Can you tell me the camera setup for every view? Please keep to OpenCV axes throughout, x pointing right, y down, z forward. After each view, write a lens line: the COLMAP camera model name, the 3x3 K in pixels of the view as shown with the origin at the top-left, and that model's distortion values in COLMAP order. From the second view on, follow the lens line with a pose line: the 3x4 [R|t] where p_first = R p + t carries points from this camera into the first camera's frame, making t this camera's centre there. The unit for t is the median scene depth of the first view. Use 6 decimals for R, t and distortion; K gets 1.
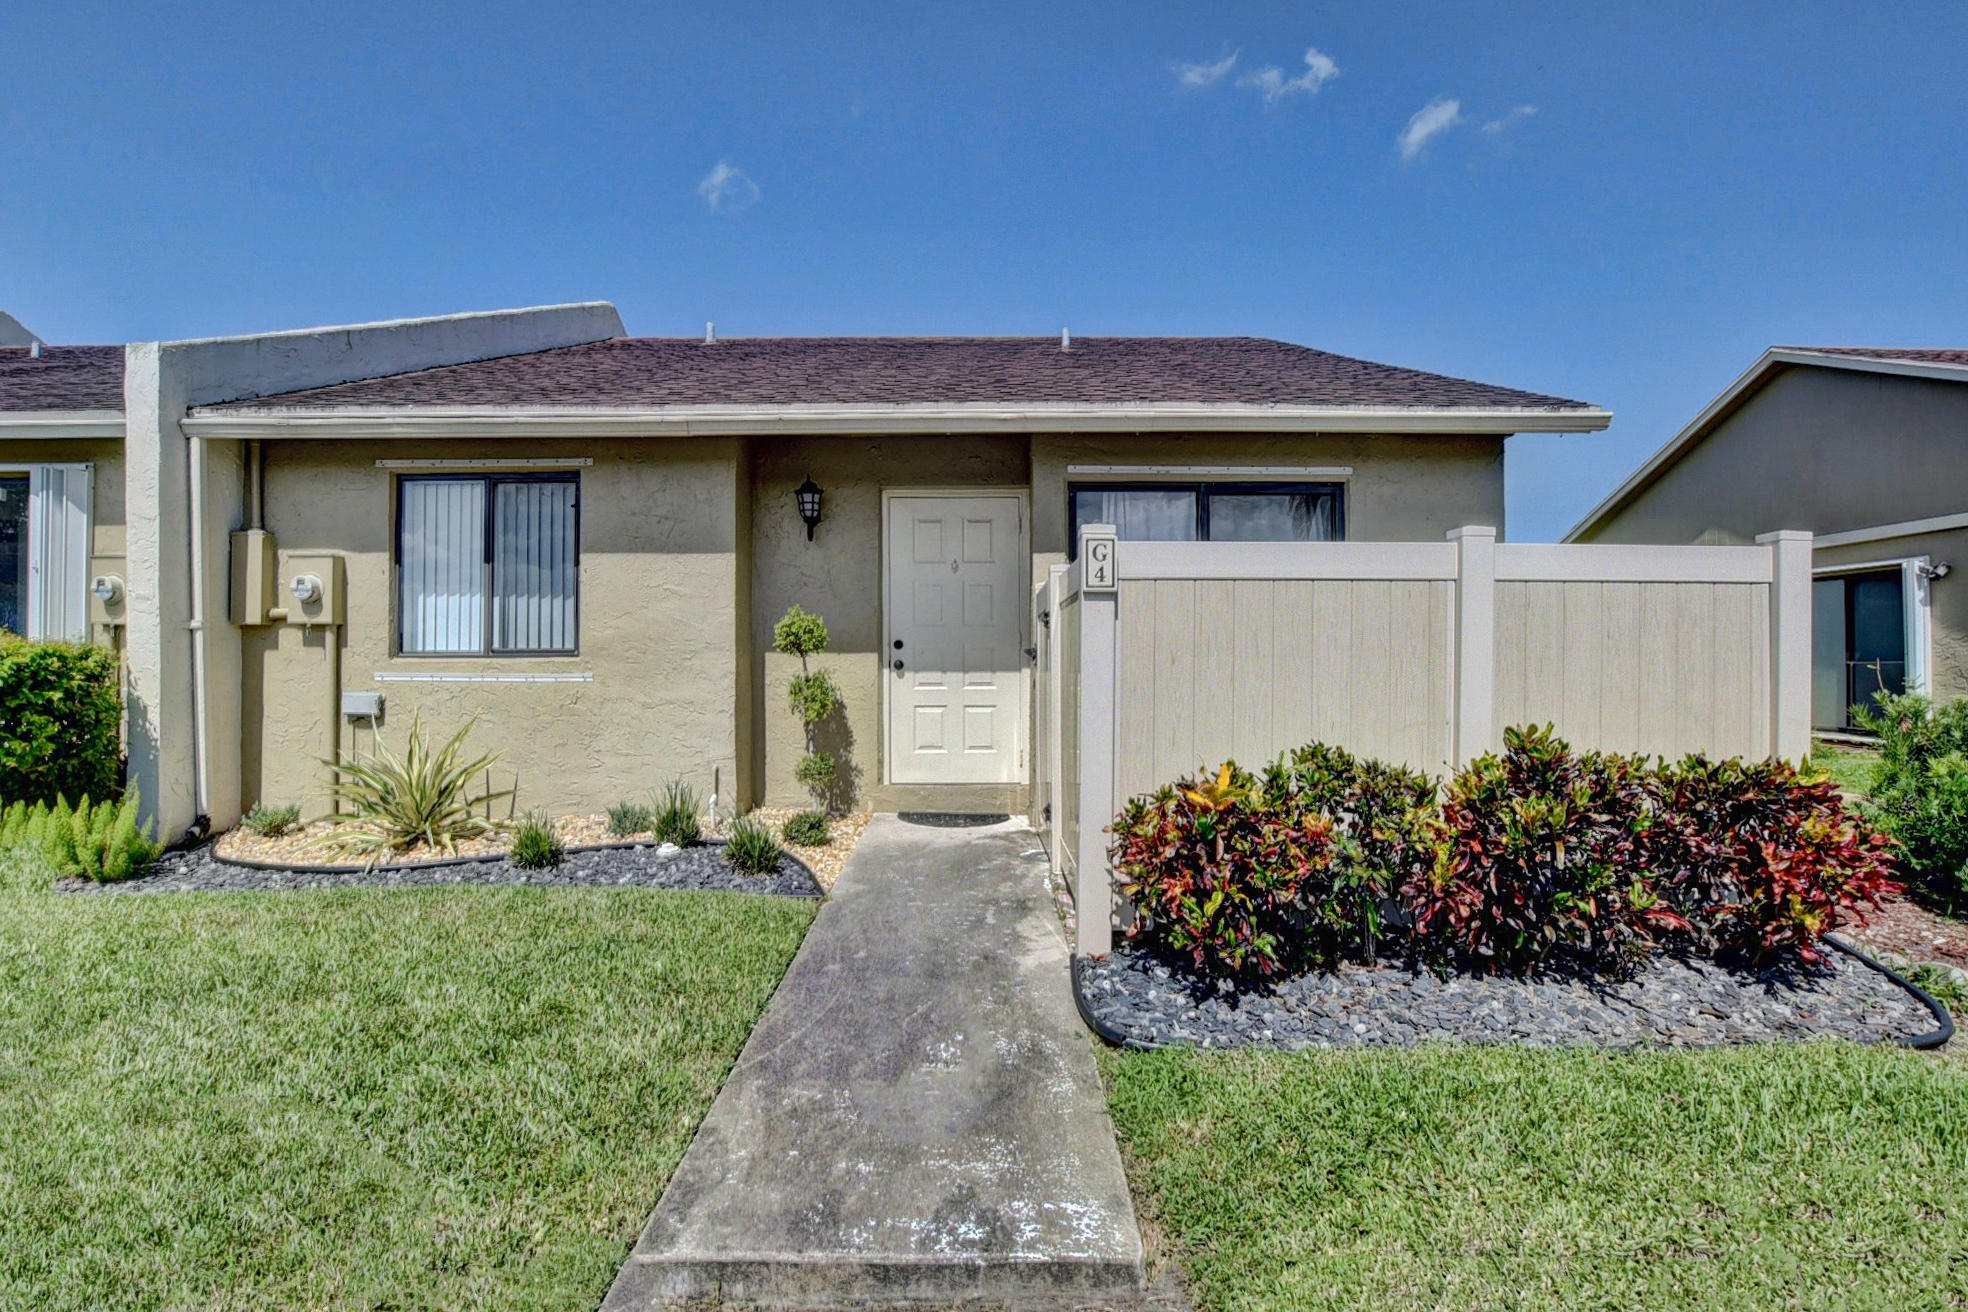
lens RADIAL K [[914.2, 0, 990.4], [0, 914.2, 672.6], [0, 0, 1]] dist [-0.026065, 0.000842]
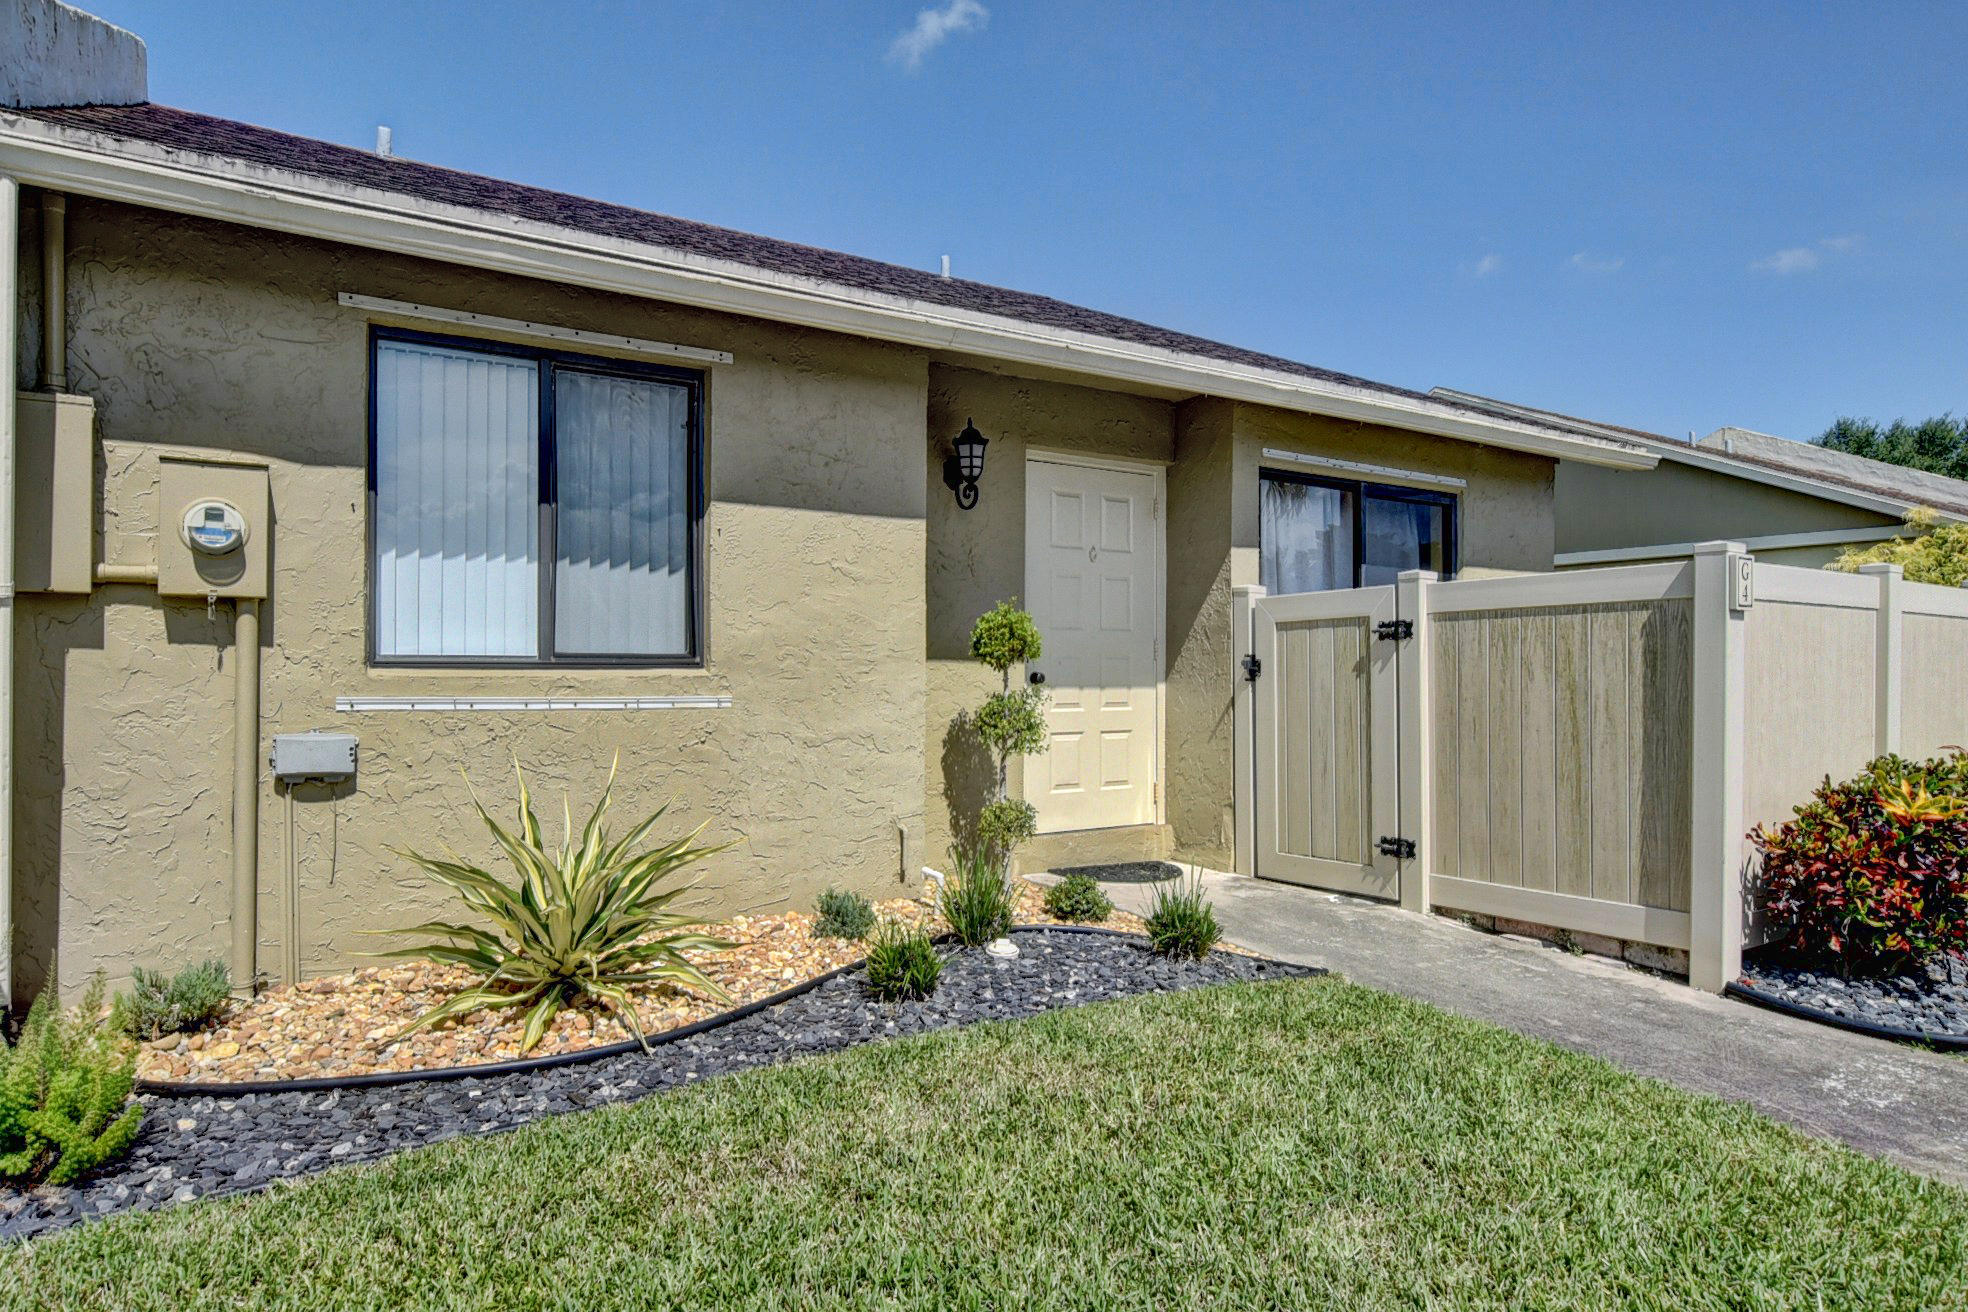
lens RADIAL K [[1214.2, 0, 983.2], [0, 1214.2, 703.8], [0, 0, 1]] dist [-0.004639, -0.000887]
pose [[0.833687, -0.009194, 0.552160, -0.757068], [-0.003421, 0.999756, 0.021813, -0.011714], [-0.552226, -0.020074, 0.833453, 0.196217]]
